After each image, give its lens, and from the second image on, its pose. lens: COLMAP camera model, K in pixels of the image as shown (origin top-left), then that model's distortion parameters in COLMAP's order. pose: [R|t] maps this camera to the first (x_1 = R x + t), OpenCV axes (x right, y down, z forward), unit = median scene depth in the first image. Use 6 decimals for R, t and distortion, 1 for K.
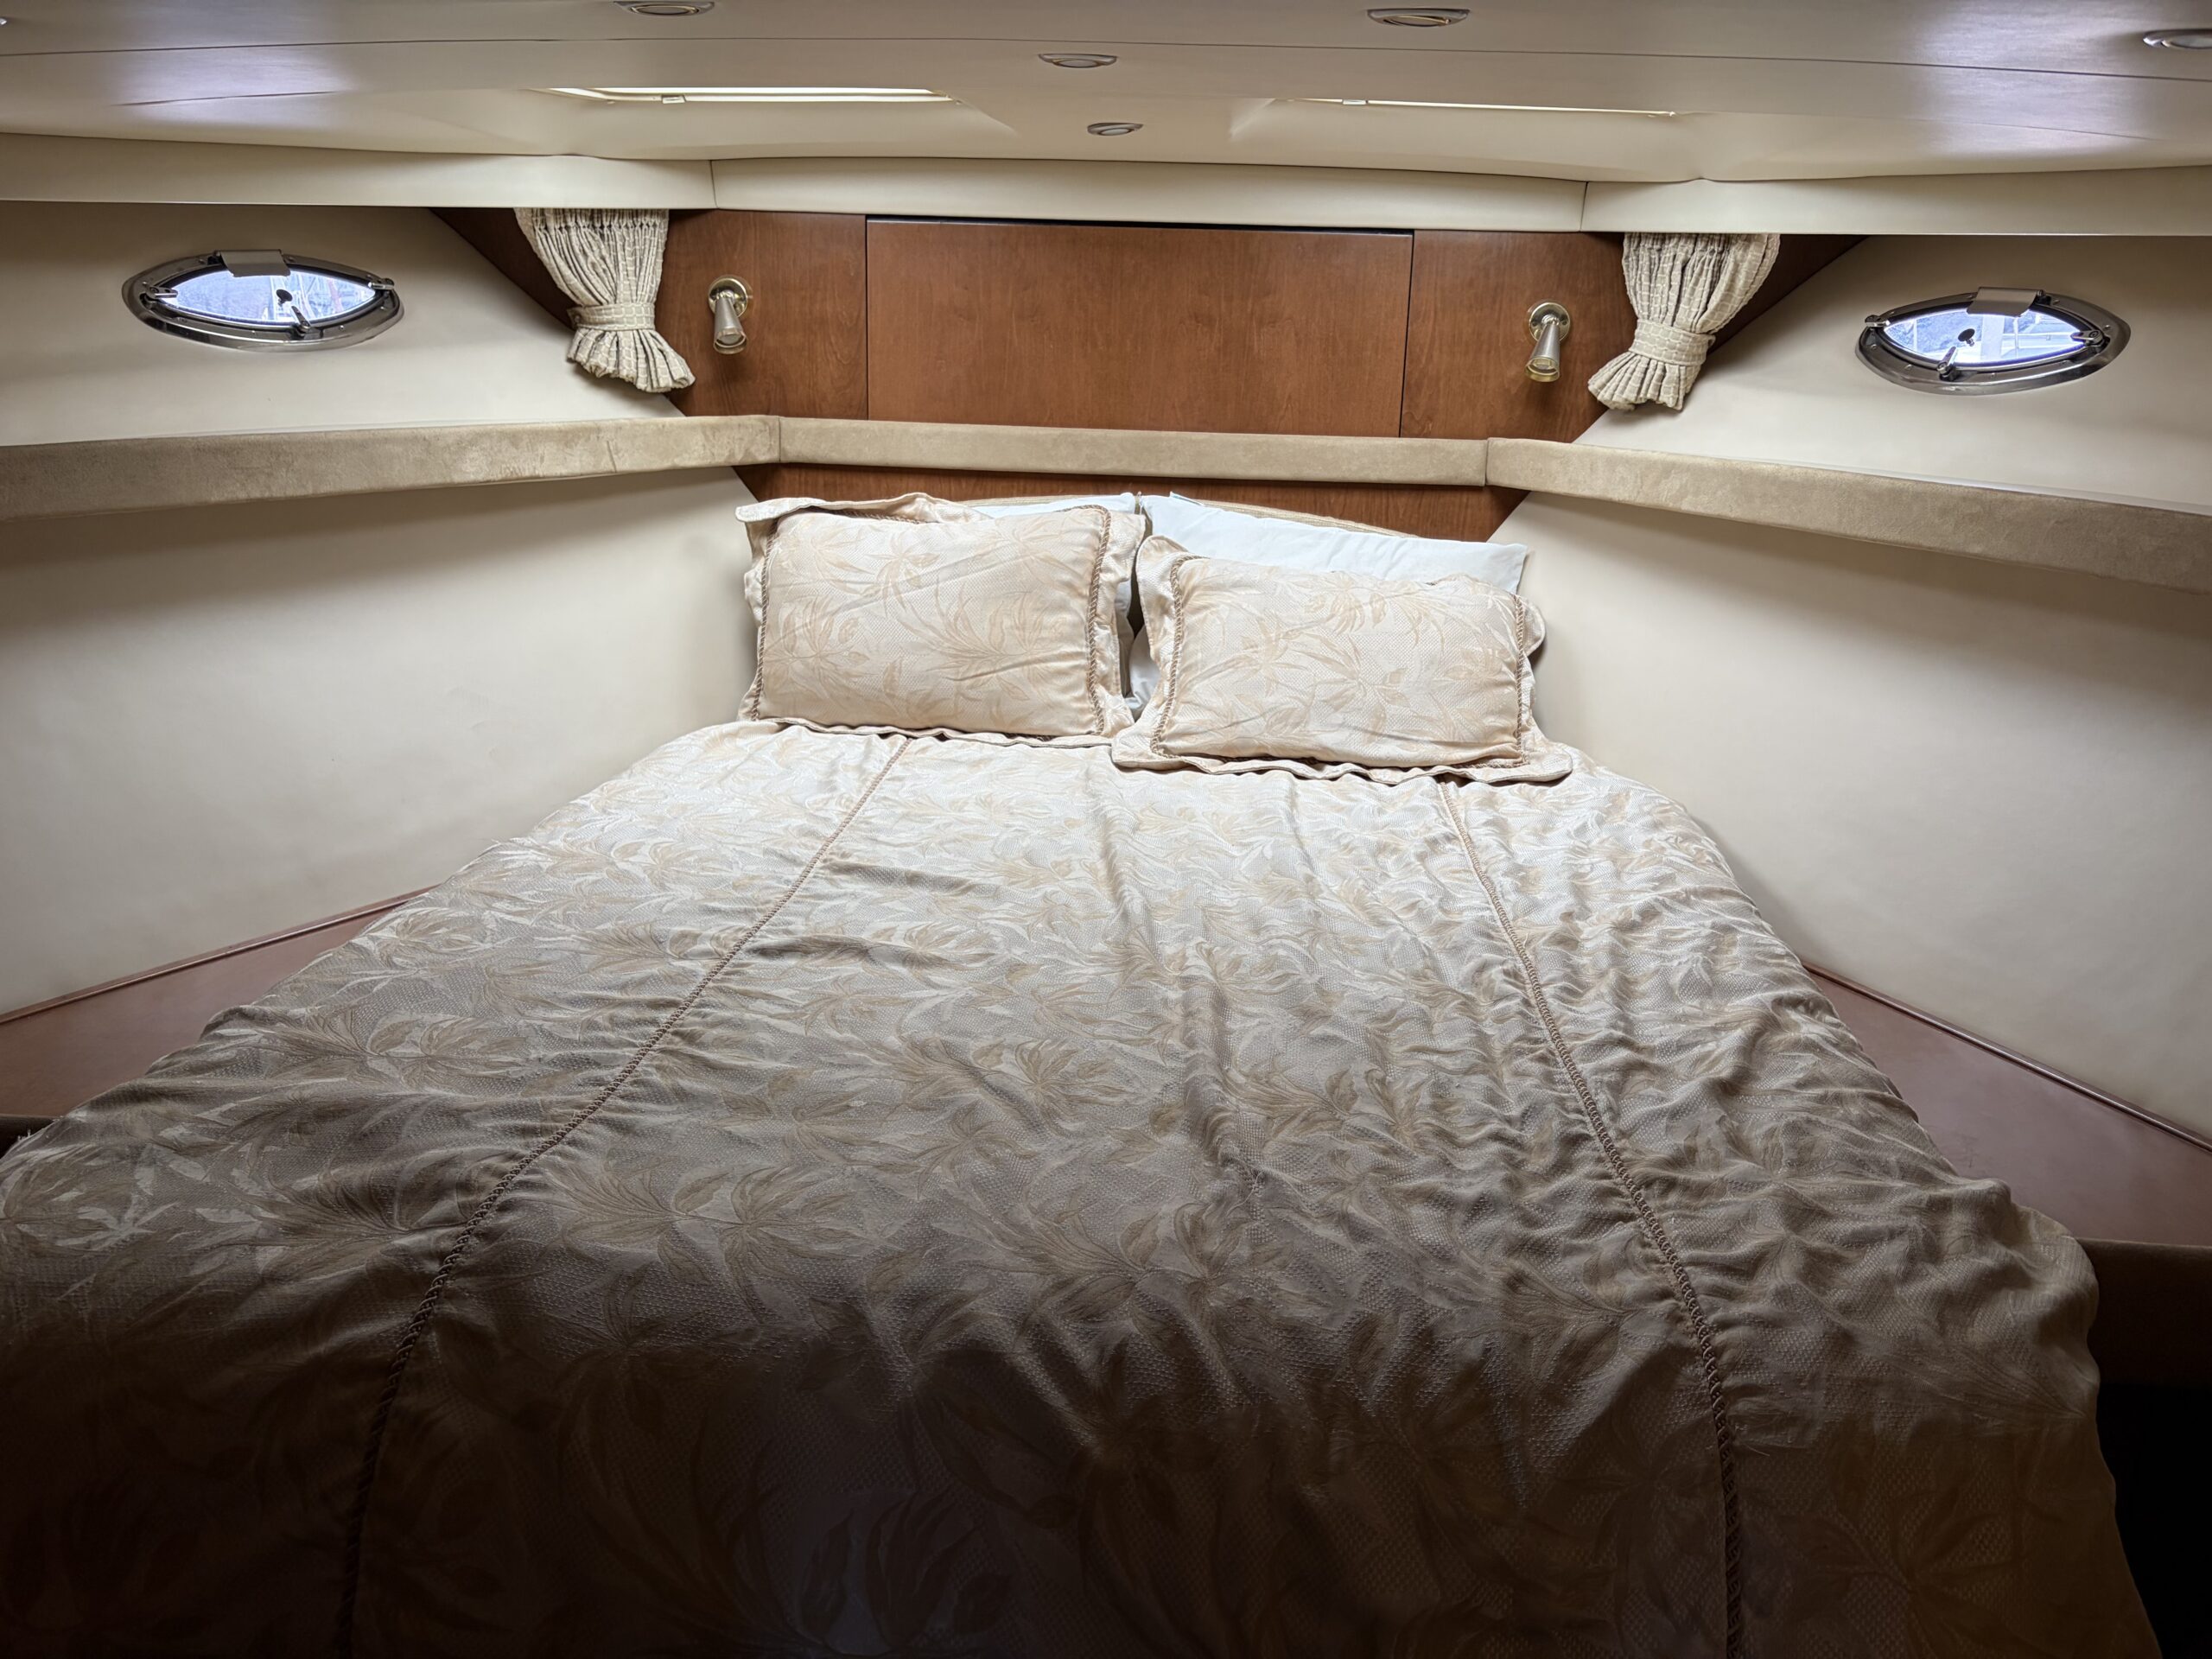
lens RADIAL K [[1690.6, 0, 1105.2], [0, 1690.6, 836.6], [0, 0, 1]] dist [0.003244, 0.001253]
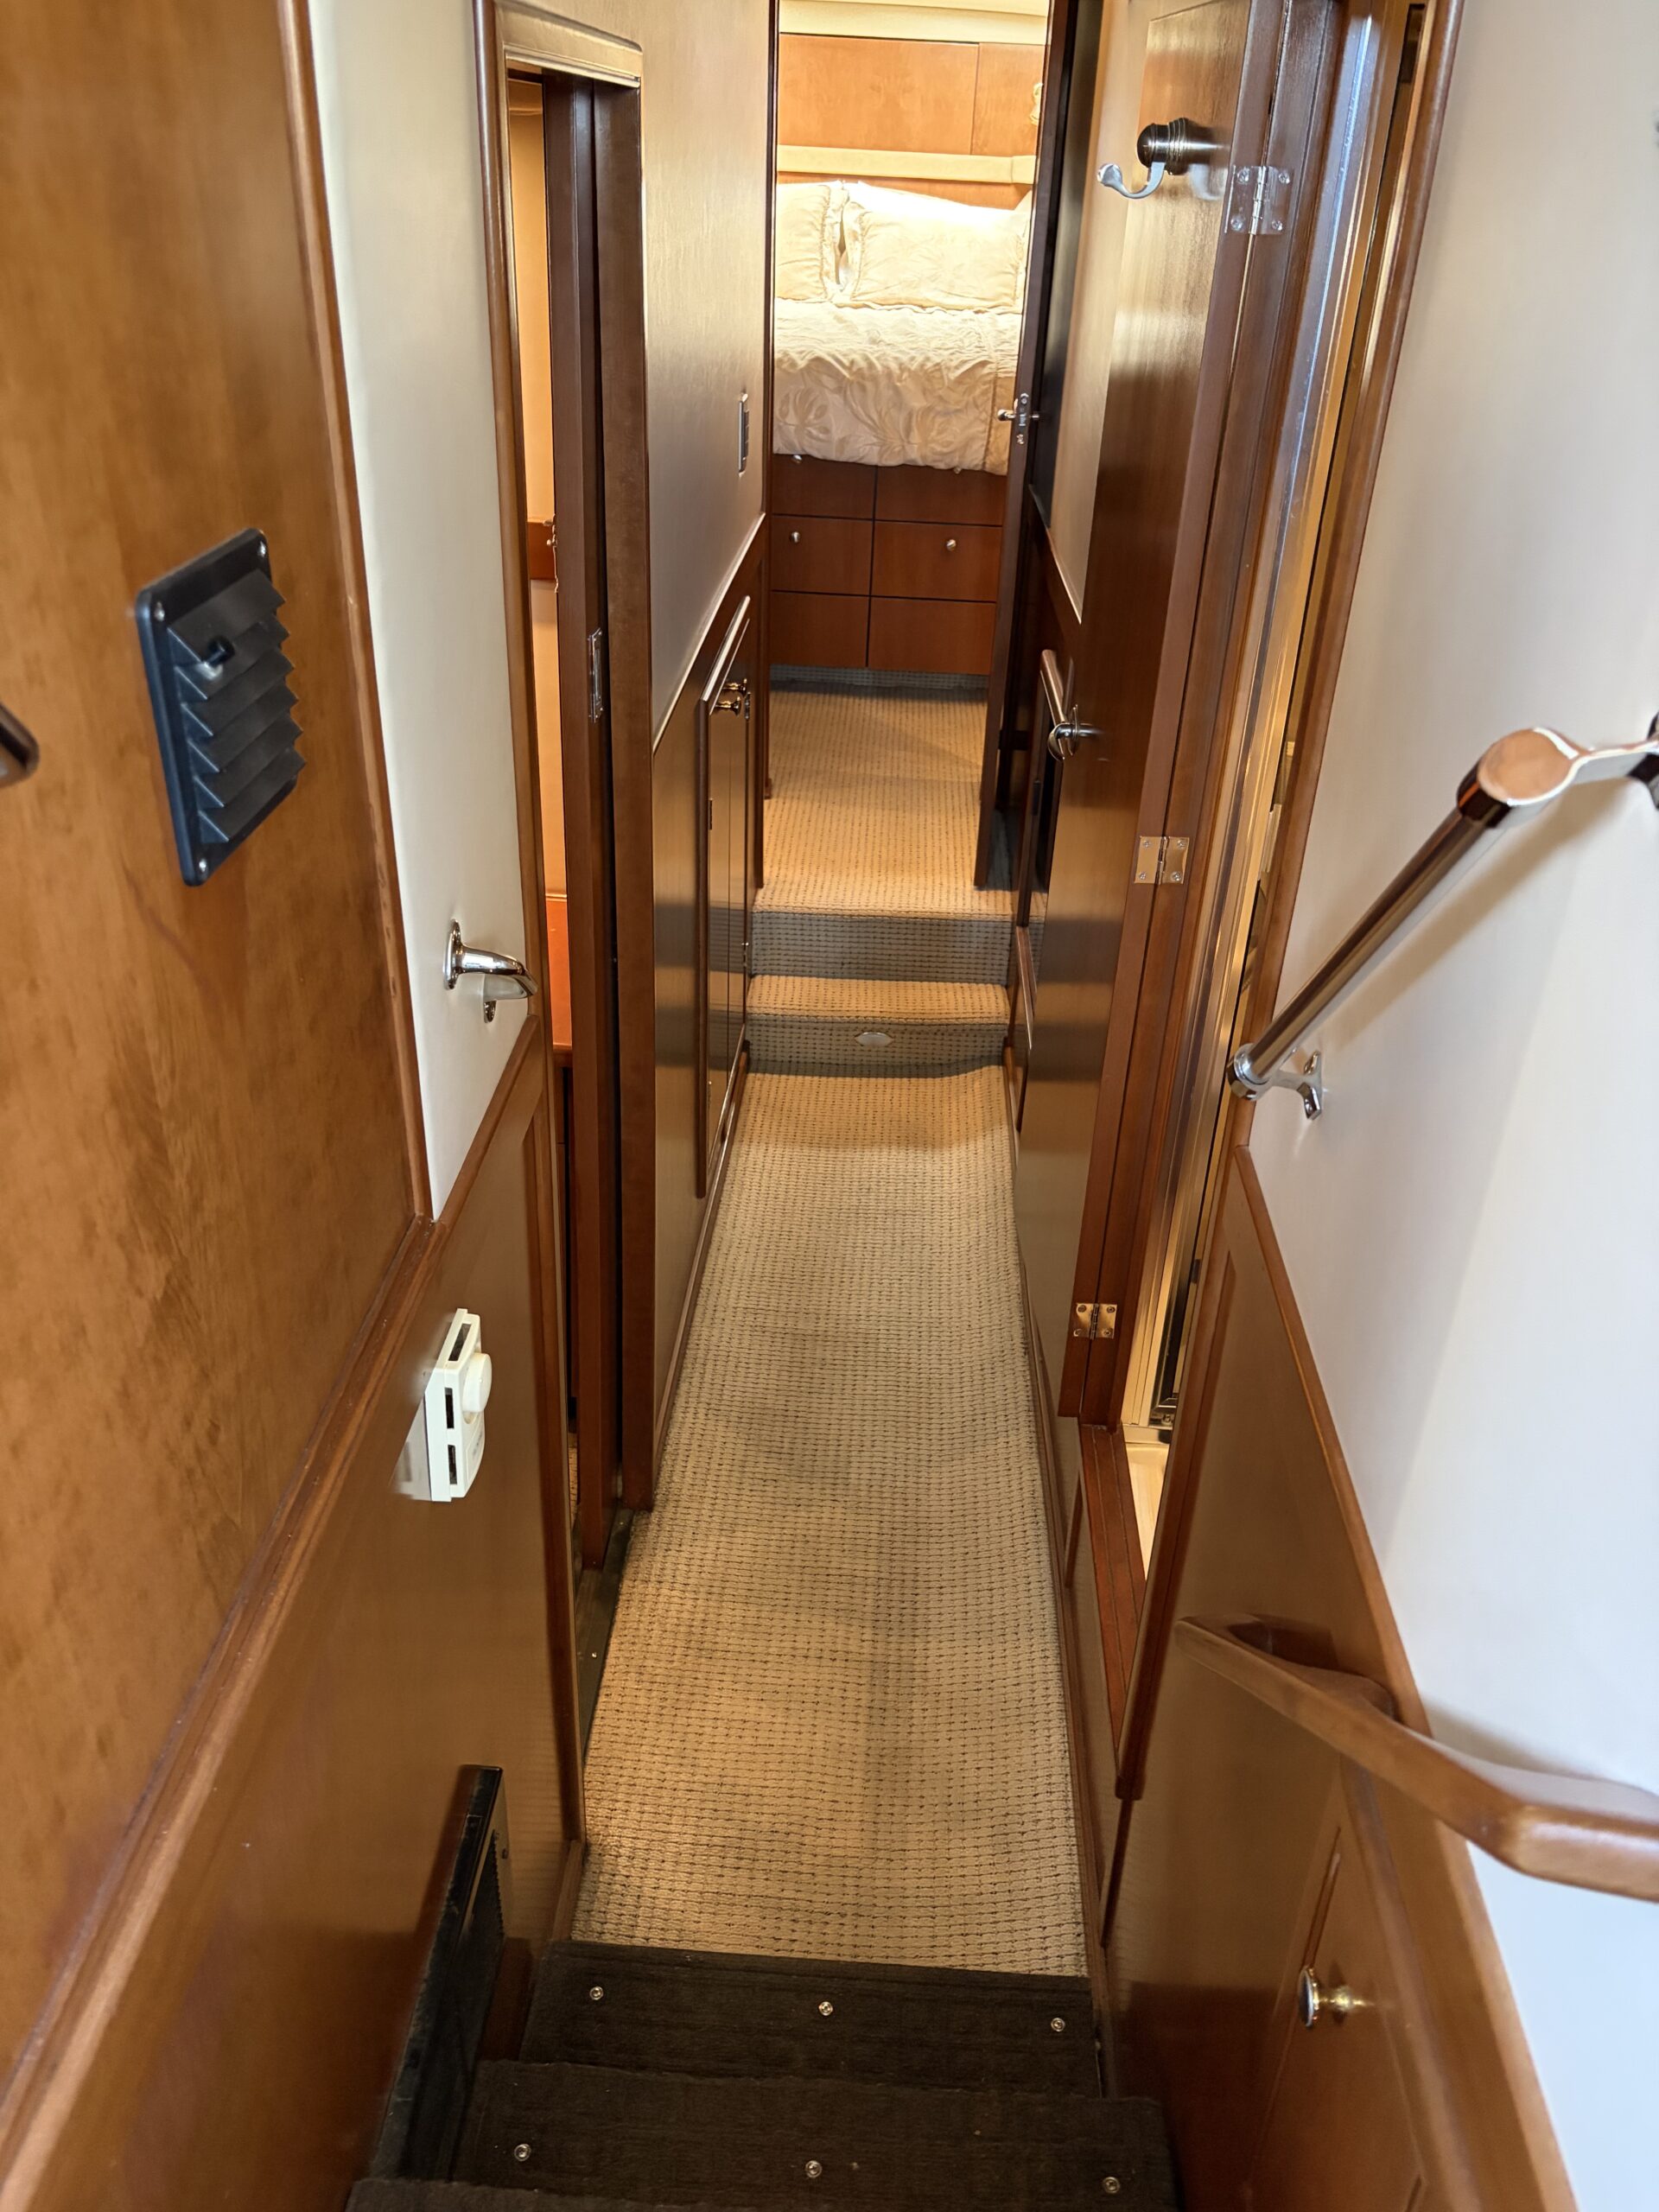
lens RADIAL K [[1690.6, 0, 835.9], [0, 1690.6, 1094.4], [0, 0, 1]] dist [0.003244, 0.001253]
pose [[0.999127, -0.000607, 0.041776, -0.081668], [-0.008994, 0.973328, 0.229242, 0.437204], [-0.040801, -0.229418, 0.972472, -1.353932]]
